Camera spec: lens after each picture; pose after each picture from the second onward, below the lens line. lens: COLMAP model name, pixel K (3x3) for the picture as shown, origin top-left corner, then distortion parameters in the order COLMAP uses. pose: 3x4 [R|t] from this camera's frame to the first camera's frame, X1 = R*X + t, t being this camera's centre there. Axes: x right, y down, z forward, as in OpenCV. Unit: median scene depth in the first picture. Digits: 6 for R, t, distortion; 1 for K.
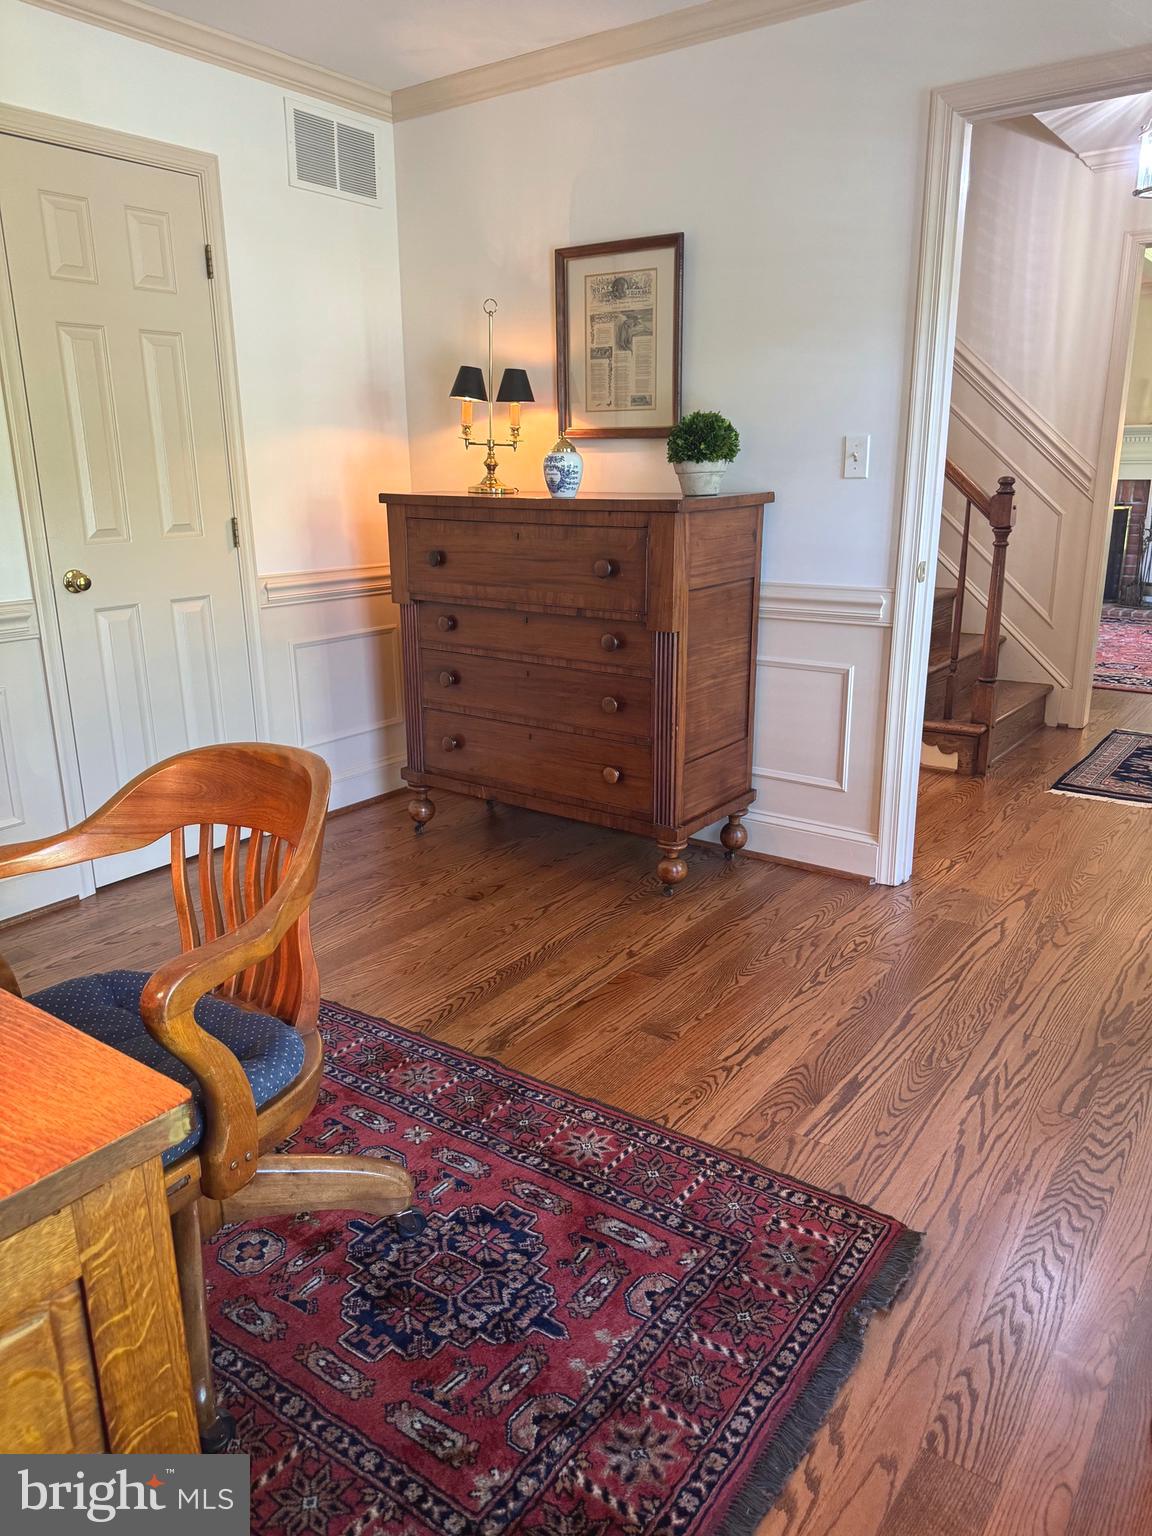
lens RADIAL K [[1078.4, 0, 561.8], [0, 1078.4, 769.8], [0, 0, 1]] dist [0.038550, -0.046685]
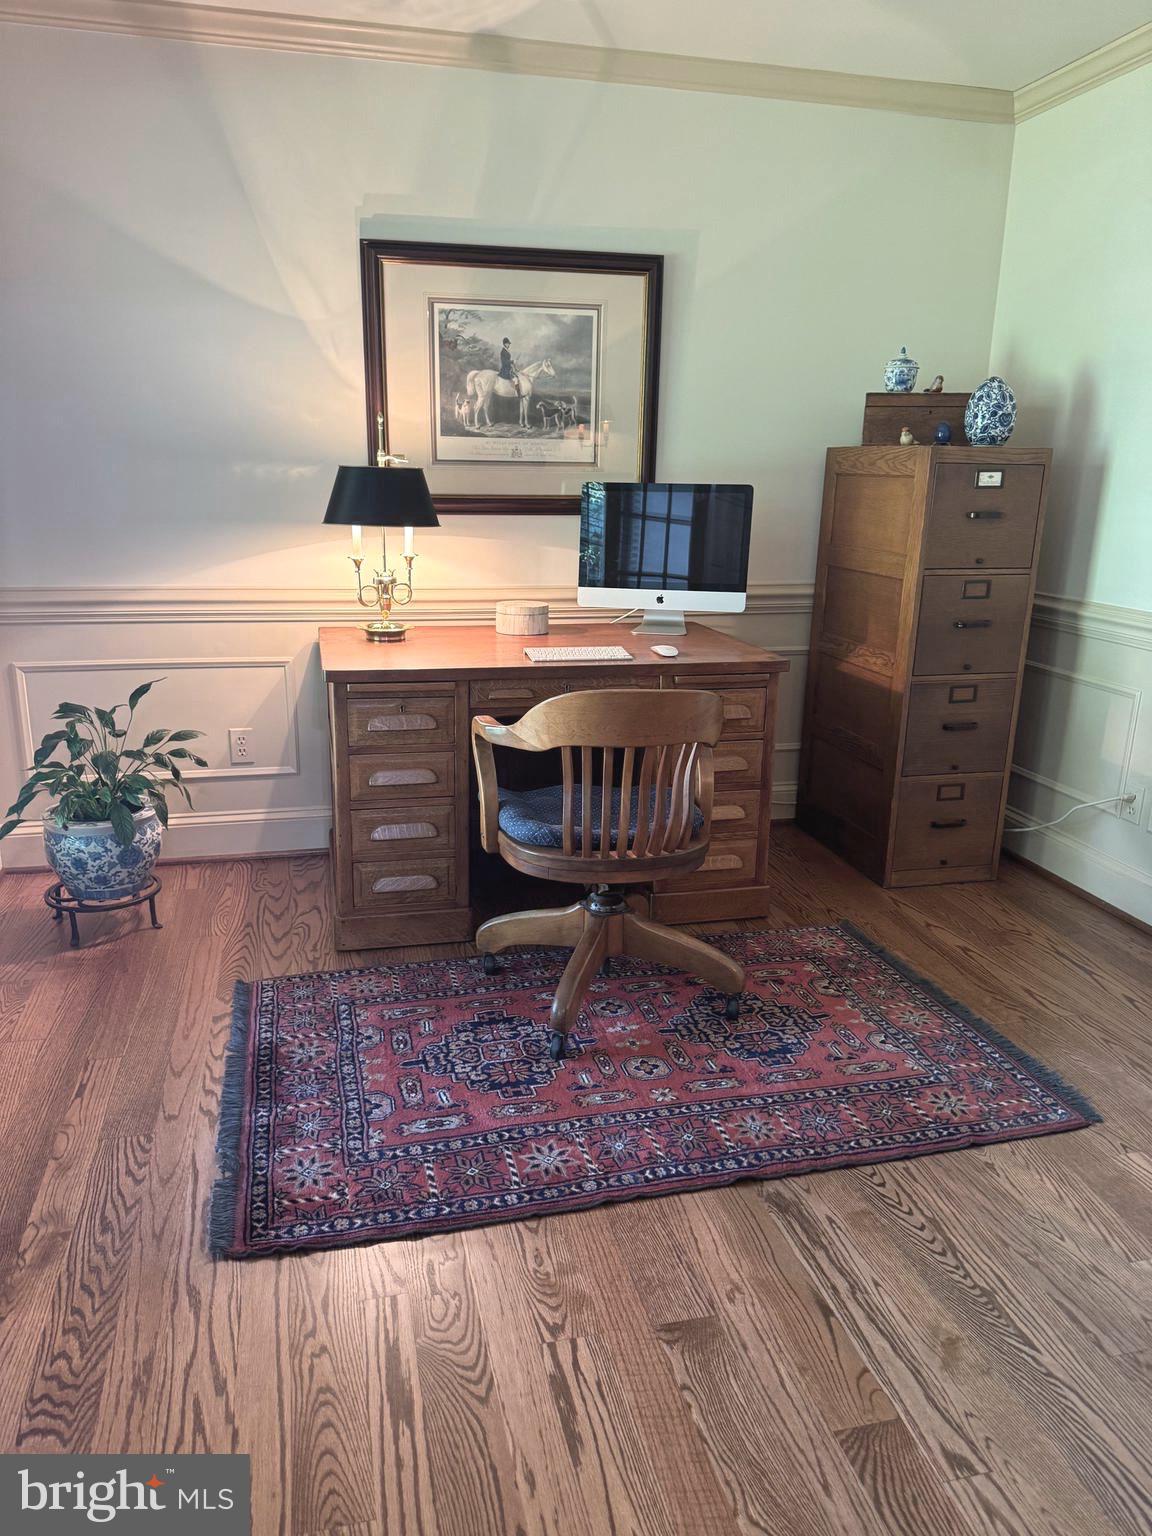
lens RADIAL K [[1078.4, 0, 561.8], [0, 1078.4, 769.8], [0, 0, 1]] dist [0.038550, -0.046685]
pose [[-0.631738, 0.213356, -0.745242, 0.753101], [-0.226197, 0.868801, 0.440476, -0.448473], [0.741446, 0.446837, -0.500595, 1.490071]]
